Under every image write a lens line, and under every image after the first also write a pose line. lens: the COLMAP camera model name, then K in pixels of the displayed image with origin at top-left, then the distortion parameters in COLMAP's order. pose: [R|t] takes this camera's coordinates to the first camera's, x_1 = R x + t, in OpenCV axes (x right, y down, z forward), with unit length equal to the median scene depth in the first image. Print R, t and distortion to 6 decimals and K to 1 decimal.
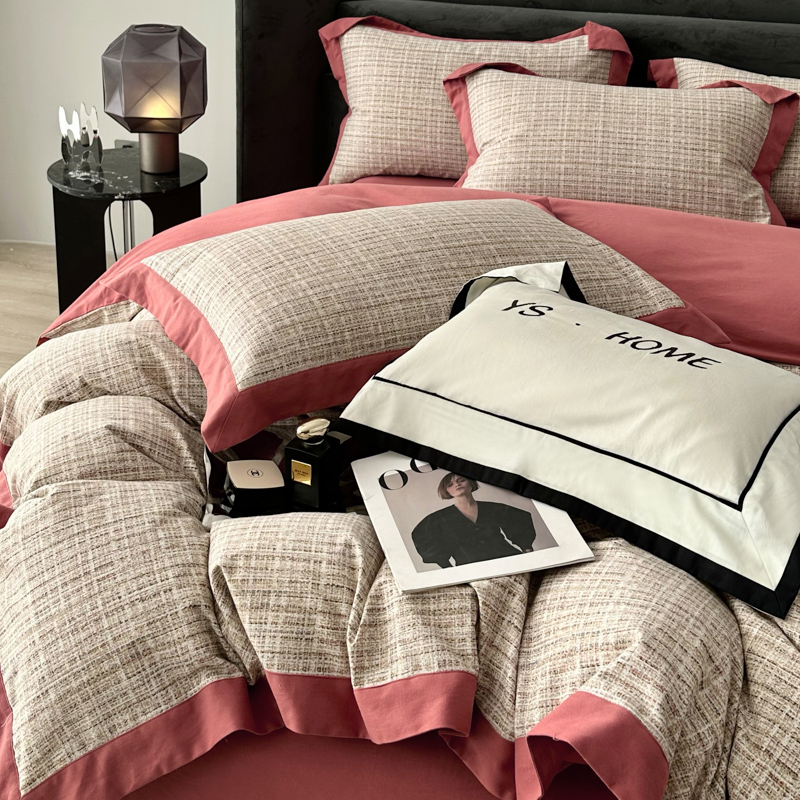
lens RADIAL K [[1125.2, 0, 396.0], [0, 1125.2, 230.4], [0, 0, 1]] dist [0.151955, -0.149248]
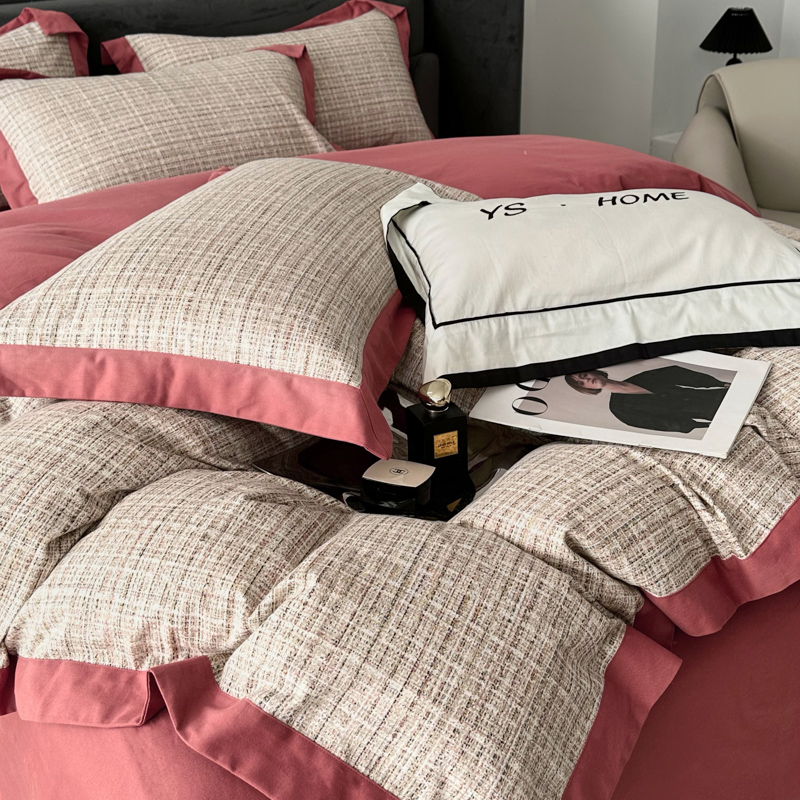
lens RADIAL K [[1064.3, 0, 400.4], [0, 1064.3, 366.3], [0, 0, 1]] dist [0.141333, -0.115744]
pose [[0.656573, -0.352815, 0.666659, -0.703275], [0.296819, 0.933399, 0.201652, -0.020321], [-0.693405, 0.065478, 0.717567, 0.483872]]
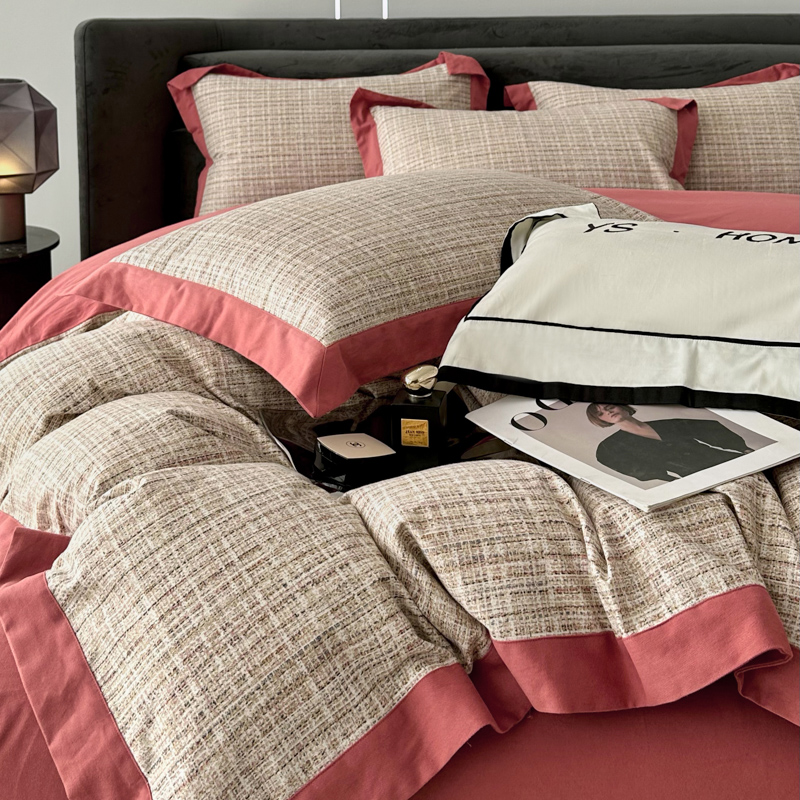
lens RADIAL K [[1096.1, 0, 371.5], [0, 1096.1, 172.4], [0, 0, 1]] dist [0.133994, -0.081006]
pose [[0.965950, -0.080187, 0.245988, -0.333065], [0.123229, 0.978582, -0.164900, 0.174154], [-0.227497, 0.189598, 0.955143, 0.218579]]
